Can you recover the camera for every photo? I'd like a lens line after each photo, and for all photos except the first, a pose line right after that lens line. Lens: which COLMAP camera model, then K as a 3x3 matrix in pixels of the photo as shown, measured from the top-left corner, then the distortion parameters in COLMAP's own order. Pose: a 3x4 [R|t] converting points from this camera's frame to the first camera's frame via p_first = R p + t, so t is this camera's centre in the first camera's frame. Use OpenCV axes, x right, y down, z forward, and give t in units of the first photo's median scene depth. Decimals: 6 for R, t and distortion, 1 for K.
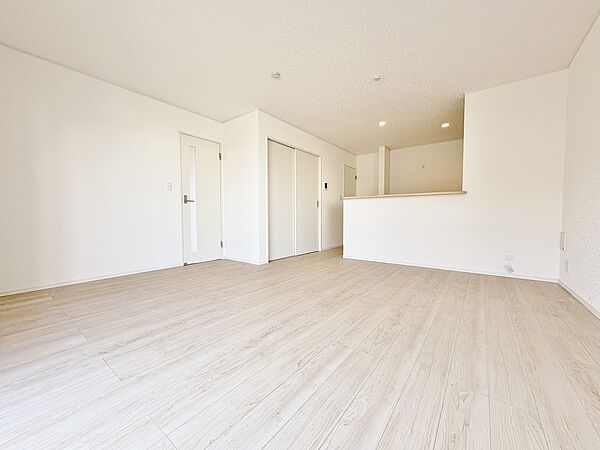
lens RADIAL K [[238.2, 0, 301.4], [0, 238.2, 222.9], [0, 0, 1]] dist [-0.000544, 0.000533]
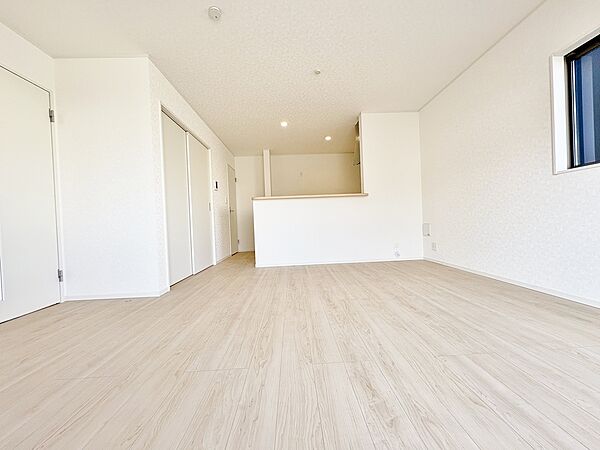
lens RADIAL K [[238.2, 0, 305.3], [0, 238.2, 224.0], [0, 0, 1]] dist [-0.000544, 0.000533]
pose [[0.776838, -0.037292, 0.628596, -0.275182], [0.060017, 0.998085, -0.014958, 0.015545], [-0.626834, 0.049347, 0.777588, 0.250326]]
